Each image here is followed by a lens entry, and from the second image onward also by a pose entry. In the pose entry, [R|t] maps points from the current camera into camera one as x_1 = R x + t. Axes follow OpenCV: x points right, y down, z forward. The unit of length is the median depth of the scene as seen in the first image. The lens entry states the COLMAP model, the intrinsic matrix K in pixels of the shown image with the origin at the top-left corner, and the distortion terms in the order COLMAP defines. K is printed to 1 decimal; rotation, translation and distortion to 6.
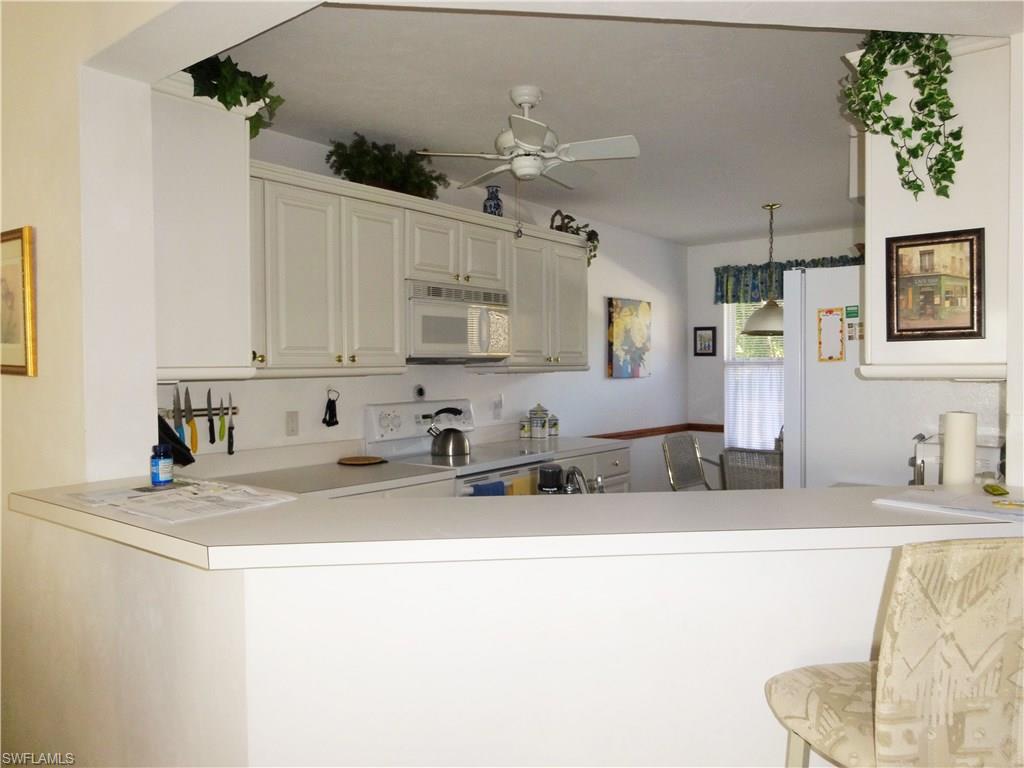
lens RADIAL K [[758.3, 0, 510.8], [0, 758.3, 379.7], [0, 0, 1]] dist [-0.003279, 0.012260]
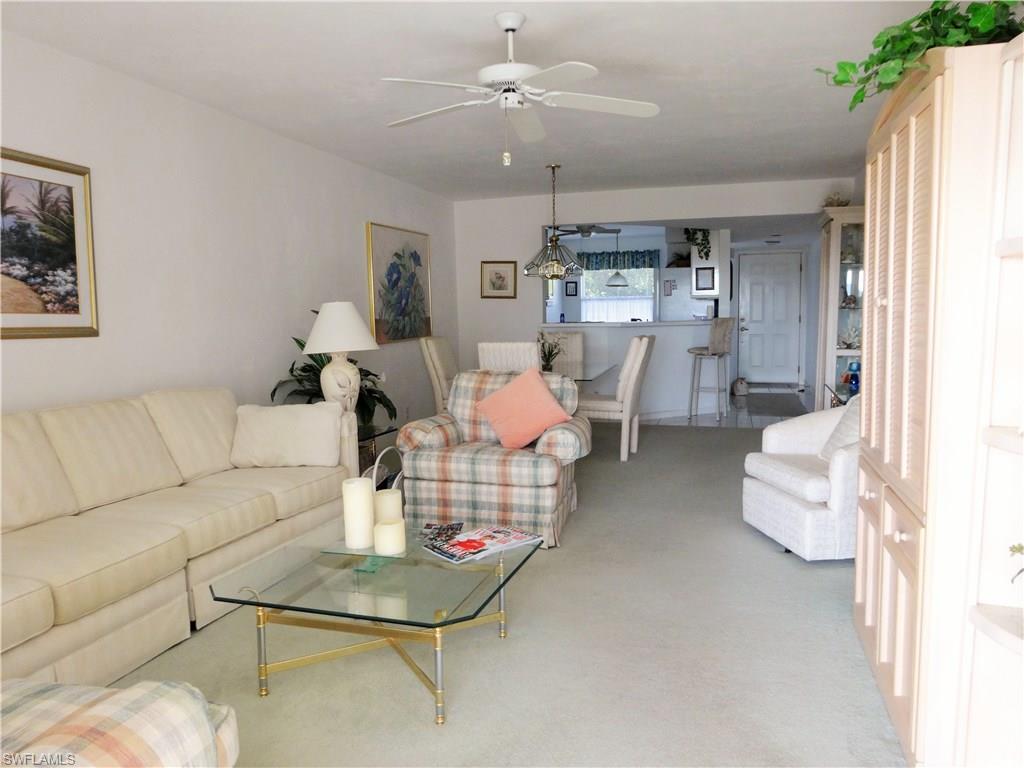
lens RADIAL K [[758.3, 0, 512.2], [0, 758.3, 383.2], [0, 0, 1]] dist [-0.003279, 0.012260]
pose [[0.925111, -0.043753, 0.377168, -1.115340], [0.014710, 0.996723, 0.079543, 0.062965], [-0.379412, -0.068038, 0.922723, -1.391835]]
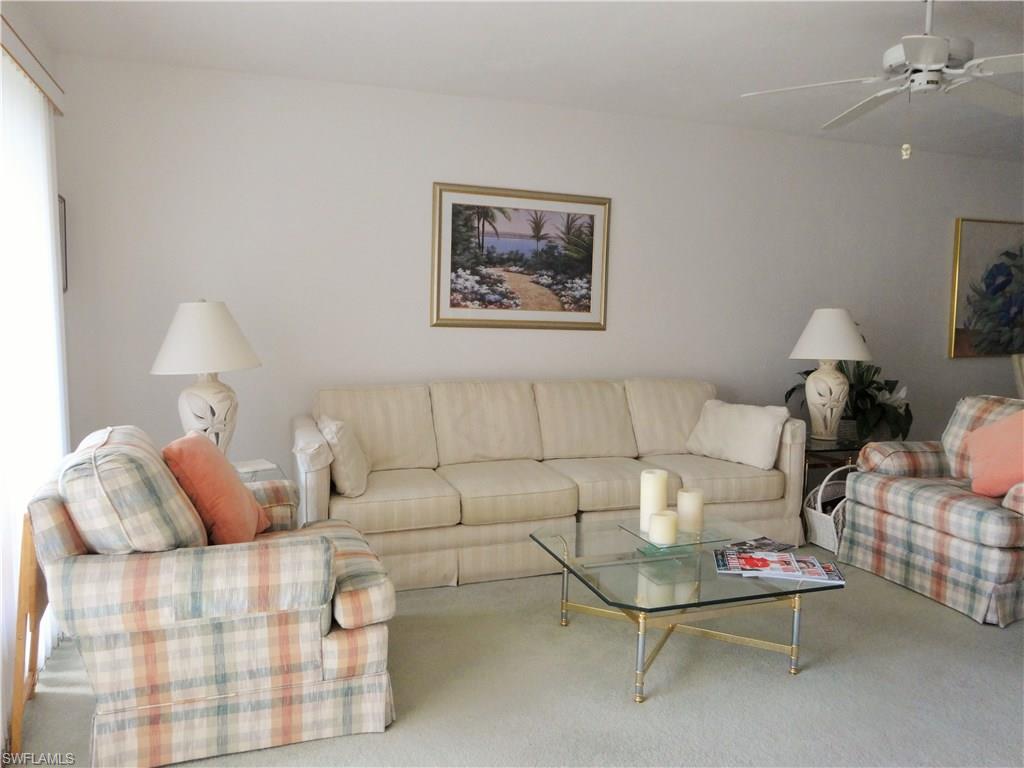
lens RADIAL K [[758.3, 0, 516.8], [0, 758.3, 384.2], [0, 0, 1]] dist [-0.003279, 0.012260]
pose [[0.858554, 0.076064, -0.507049, -0.724810], [-0.033554, 0.995150, 0.092471, 0.050087], [0.511624, -0.062377, 0.856942, -1.429069]]
